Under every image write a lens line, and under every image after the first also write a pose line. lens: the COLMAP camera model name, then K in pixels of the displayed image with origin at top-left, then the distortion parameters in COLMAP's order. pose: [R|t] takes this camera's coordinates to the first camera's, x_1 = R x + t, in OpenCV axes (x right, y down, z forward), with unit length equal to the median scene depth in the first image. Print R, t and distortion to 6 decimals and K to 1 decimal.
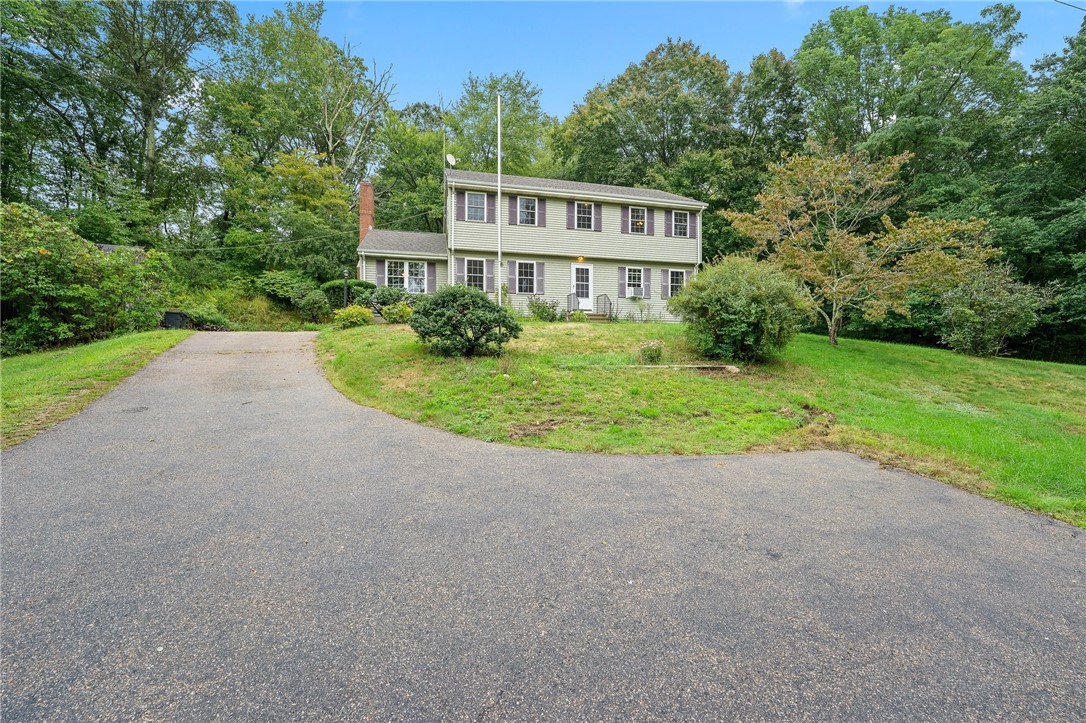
lens RADIAL K [[440.8, 0, 542.8], [0, 440.8, 359.8], [0, 0, 1]] dist [-0.000576, -0.000008]
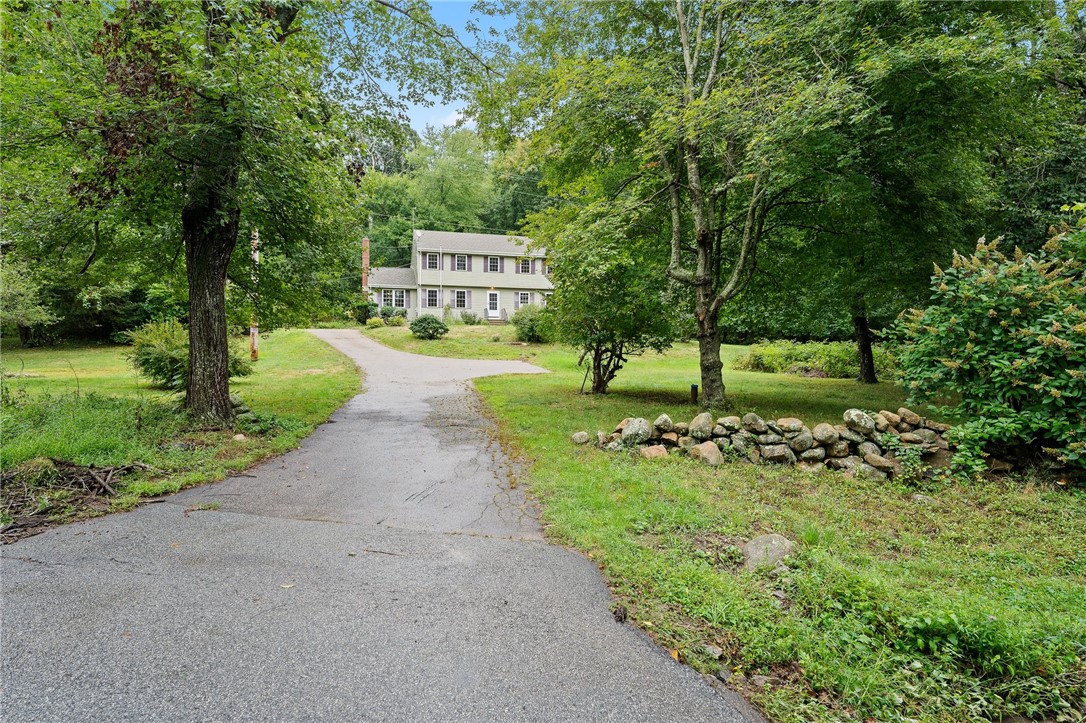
lens RADIAL K [[563.2, 0, 543.3], [0, 563.2, 359.2], [0, 0, 1]] dist [0.001278, 0.000029]
pose [[0.999102, -0.004065, 0.042184, 0.200210], [0.004089, 0.999992, -0.000496, 0.061031], [-0.042182, 0.000668, 0.999110, -1.309878]]
